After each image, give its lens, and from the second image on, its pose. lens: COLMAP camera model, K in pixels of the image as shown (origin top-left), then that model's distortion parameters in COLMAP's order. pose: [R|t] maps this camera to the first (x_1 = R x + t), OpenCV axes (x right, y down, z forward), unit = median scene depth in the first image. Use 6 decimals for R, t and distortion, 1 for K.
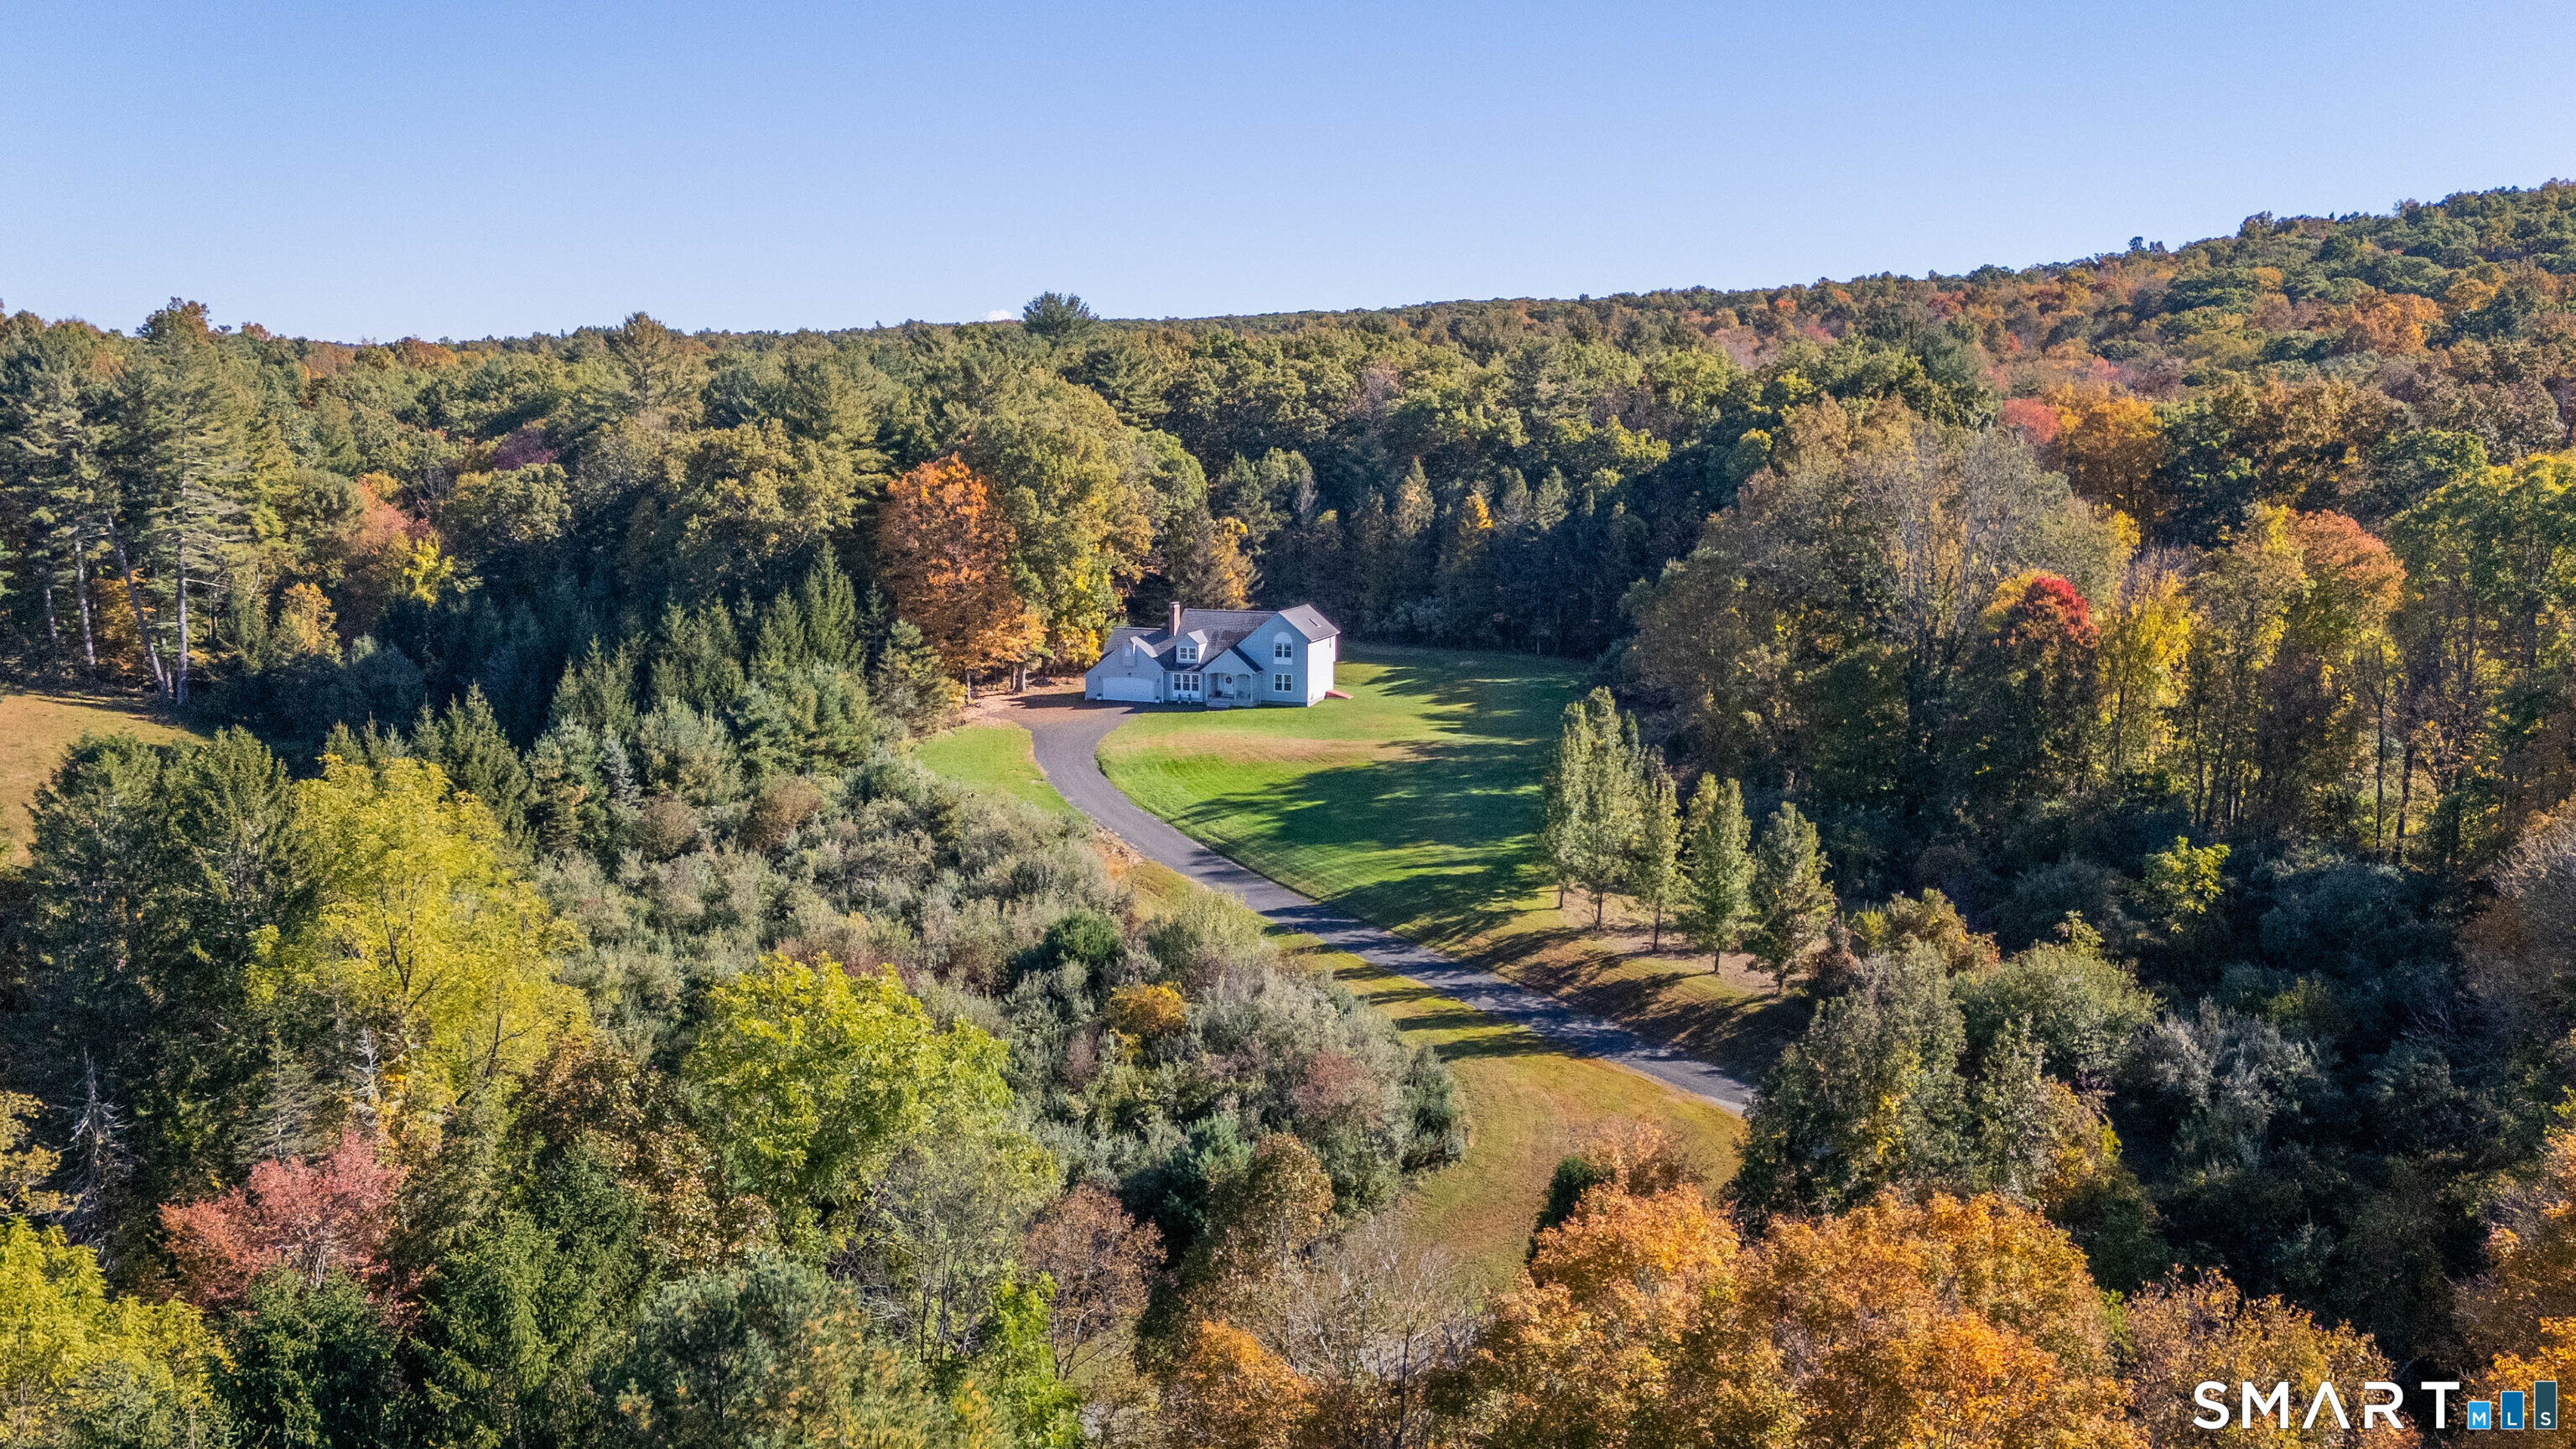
lens RADIAL K [[1902.6, 0, 1288.0], [0, 1902.6, 724.5], [0, 0, 1]] dist [0.073918, -0.071019]
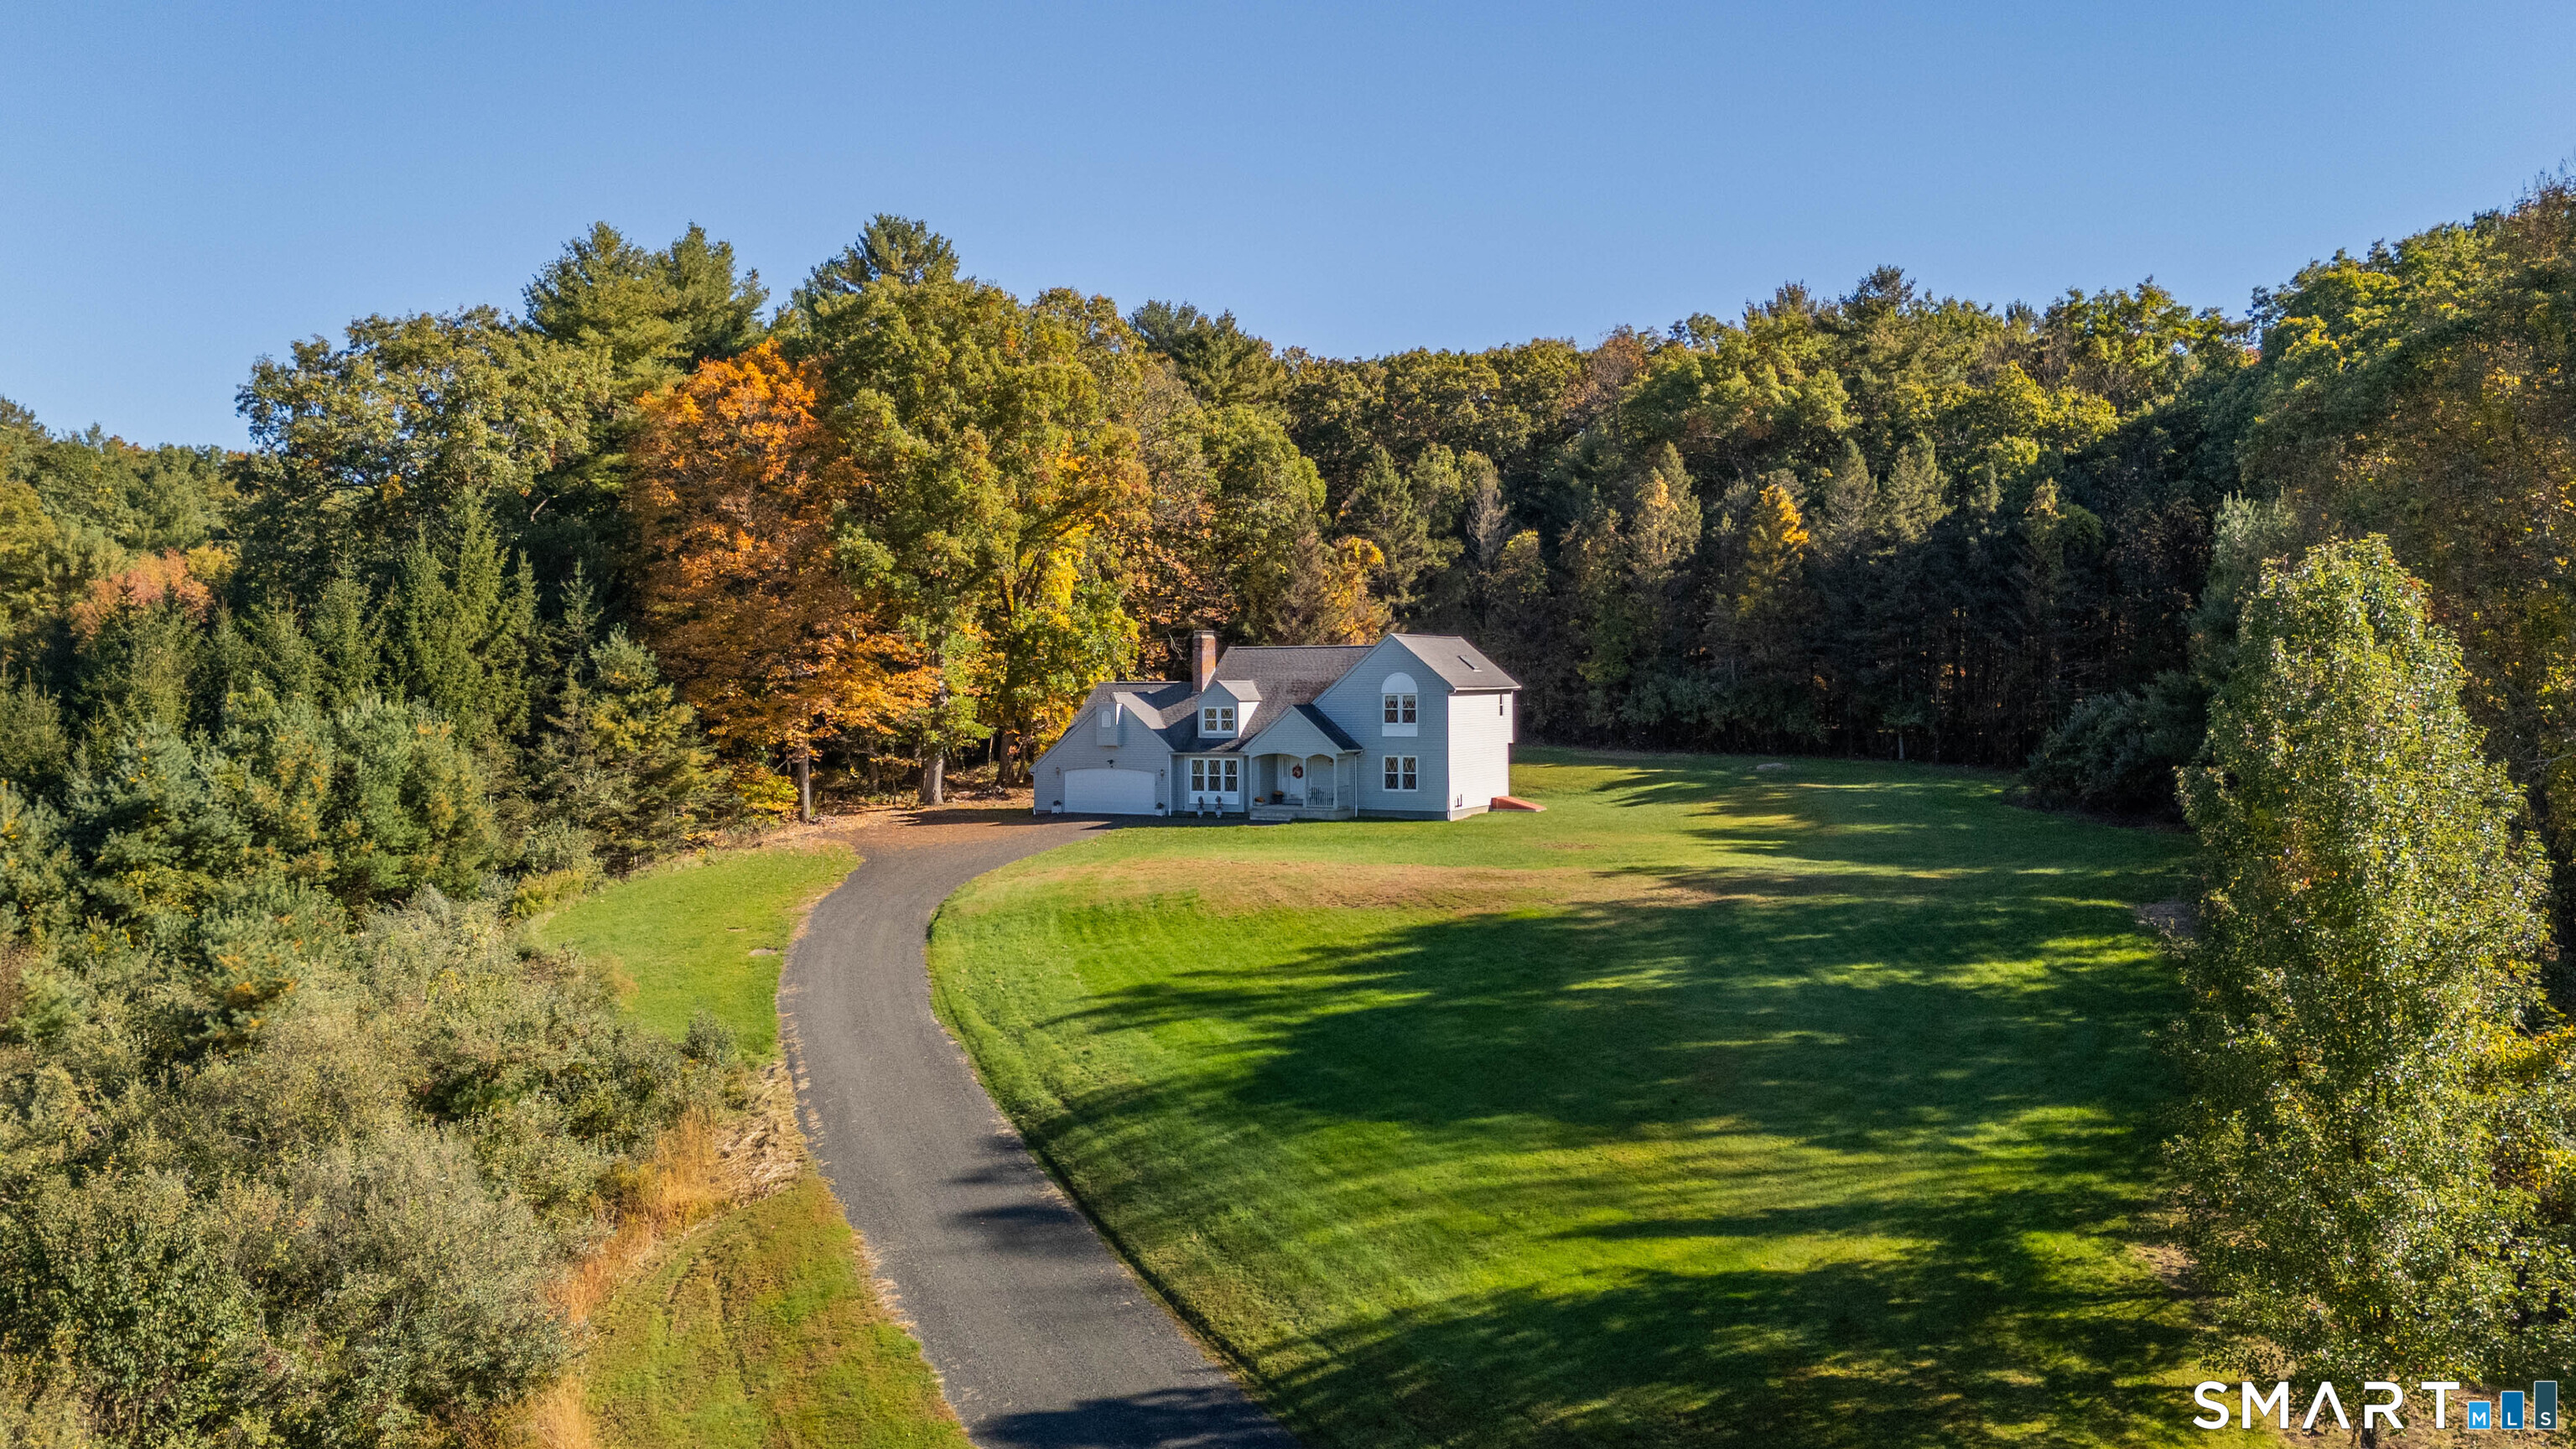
lens RADIAL K [[1902.6, 0, 1288.0], [0, 1902.6, 724.5], [0, 0, 1]] dist [0.073918, -0.071019]
pose [[0.990066, -0.010054, -0.140242, 0.037739], [-0.006718, 0.992918, -0.118609, 0.024525], [0.140441, 0.118373, 0.982987, 0.486319]]
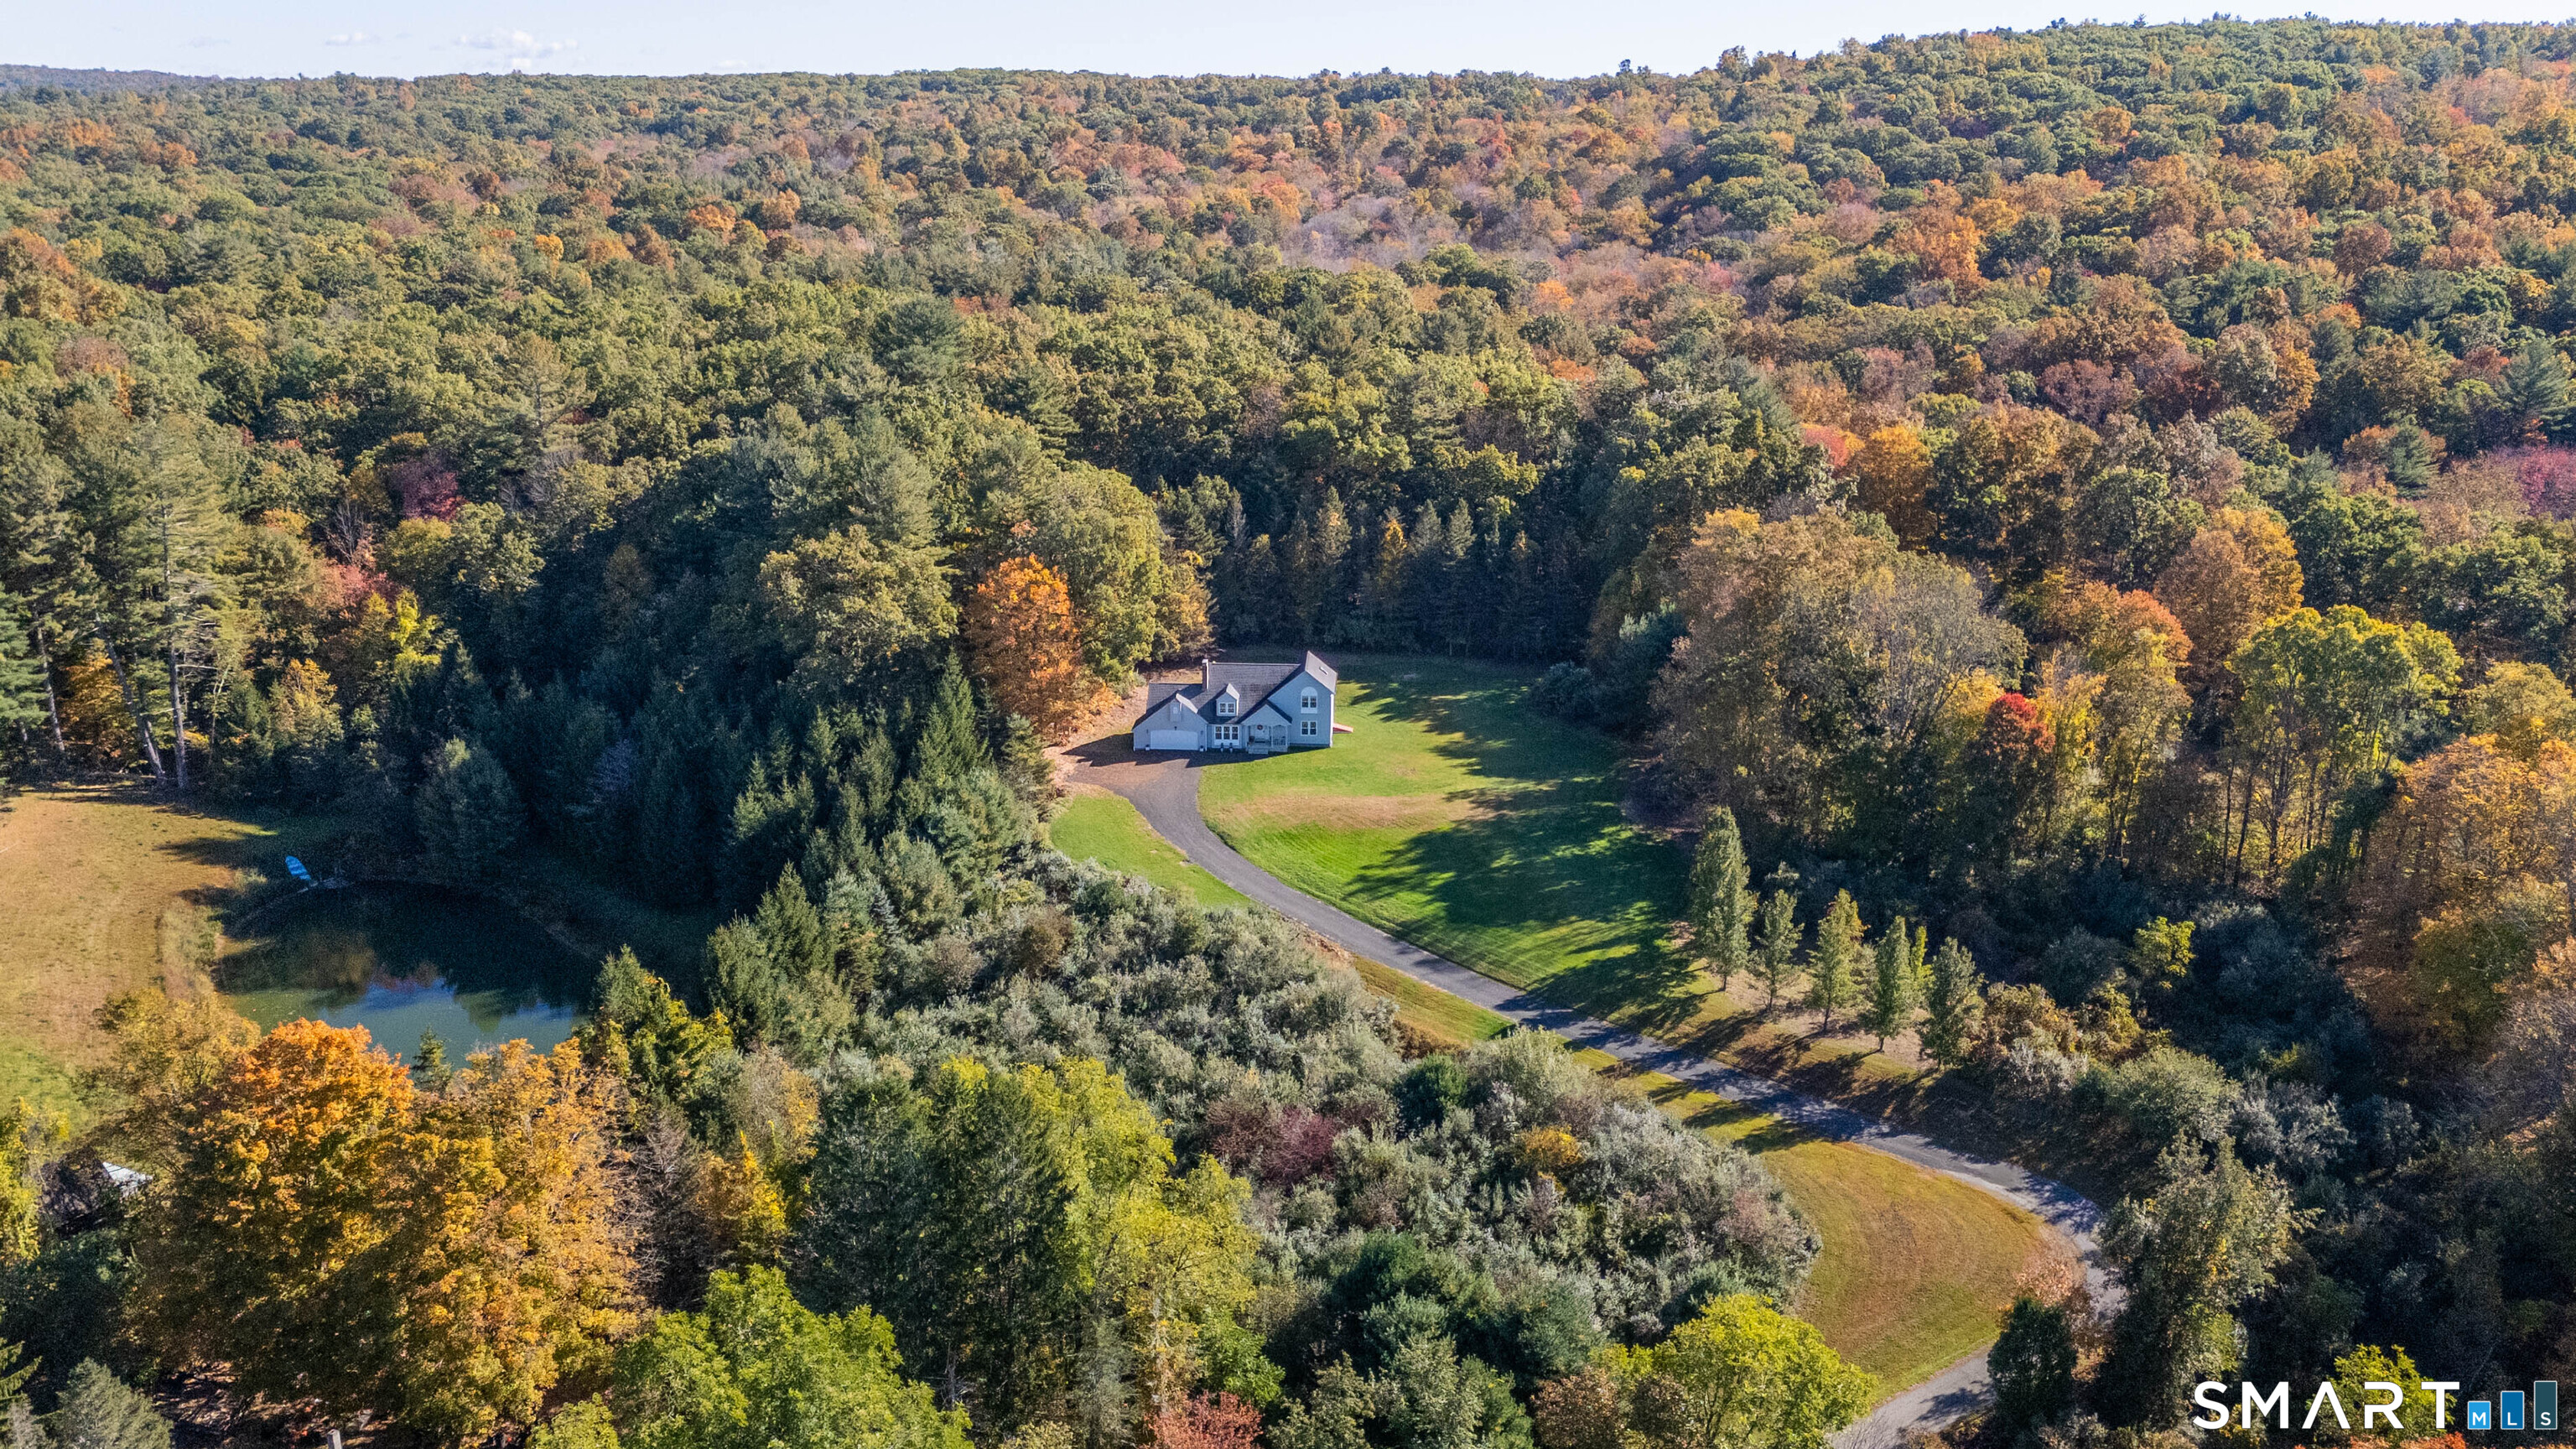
lens RADIAL K [[1808.6, 0, 1300.3], [0, 1808.6, 717.4], [0, 0, 1]] dist [0.068453, -0.064793]
pose [[0.968802, -0.070696, 0.237540, -0.269168], [0.043335, 0.992008, 0.118502, -0.158718], [-0.244019, -0.104511, 0.964122, -0.084281]]
